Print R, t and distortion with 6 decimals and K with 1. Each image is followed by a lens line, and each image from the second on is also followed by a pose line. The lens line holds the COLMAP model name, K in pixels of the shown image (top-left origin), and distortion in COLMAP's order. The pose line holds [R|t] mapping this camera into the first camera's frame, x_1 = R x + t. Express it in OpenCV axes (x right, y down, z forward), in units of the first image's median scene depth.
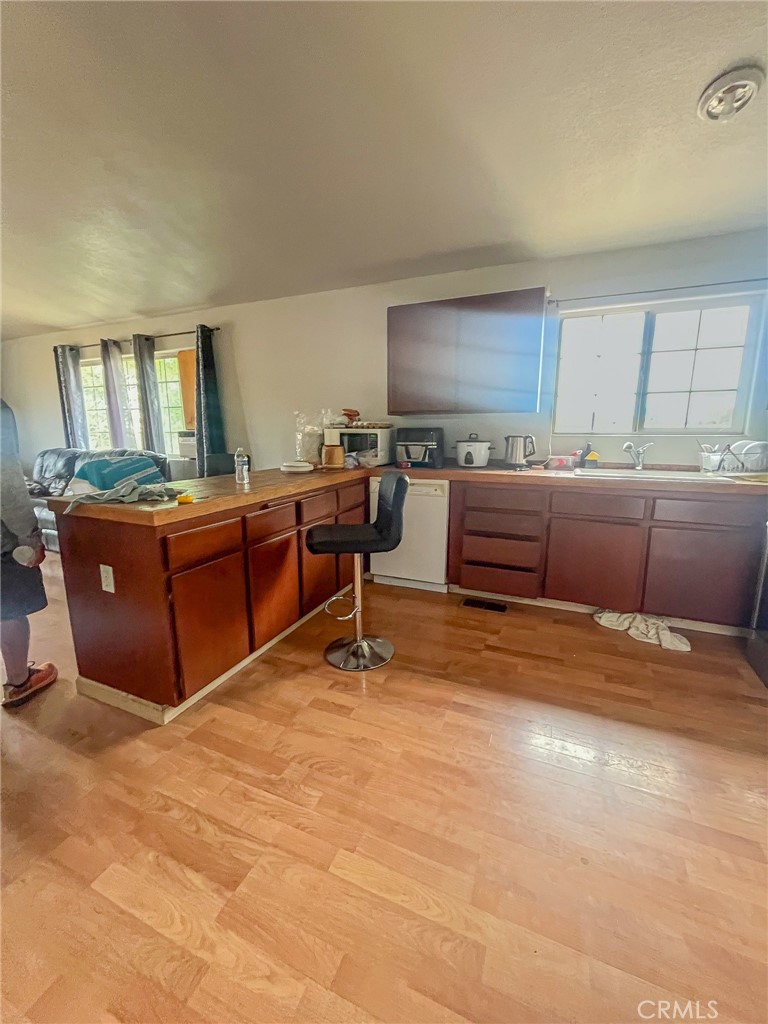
lens RADIAL K [[421.8, 0, 386.7], [0, 421.8, 507.2], [0, 0, 1]] dist [-0.023055, -0.000170]
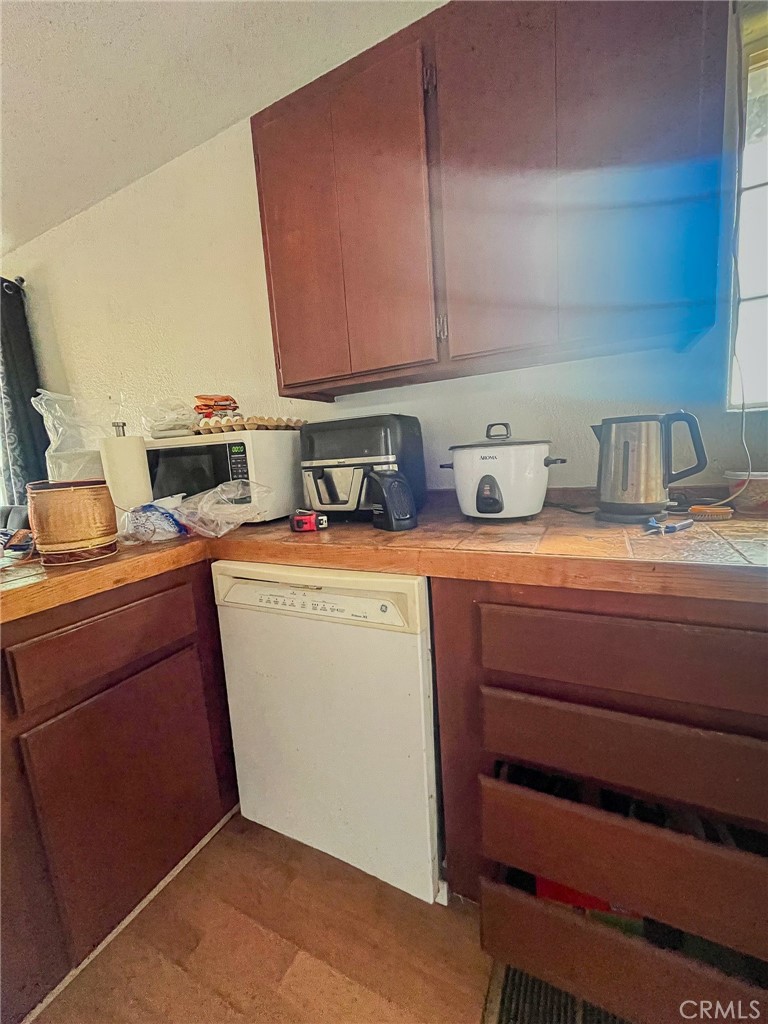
lens RADIAL K [[421.8, 0, 379.4], [0, 421.8, 517.4], [0, 0, 1]] dist [-0.023055, -0.000170]
pose [[0.995743, -0.055448, -0.073630, 0.122186], [0.053913, 0.998288, -0.022687, -0.087926], [0.074761, 0.018621, 0.997028, 0.608536]]
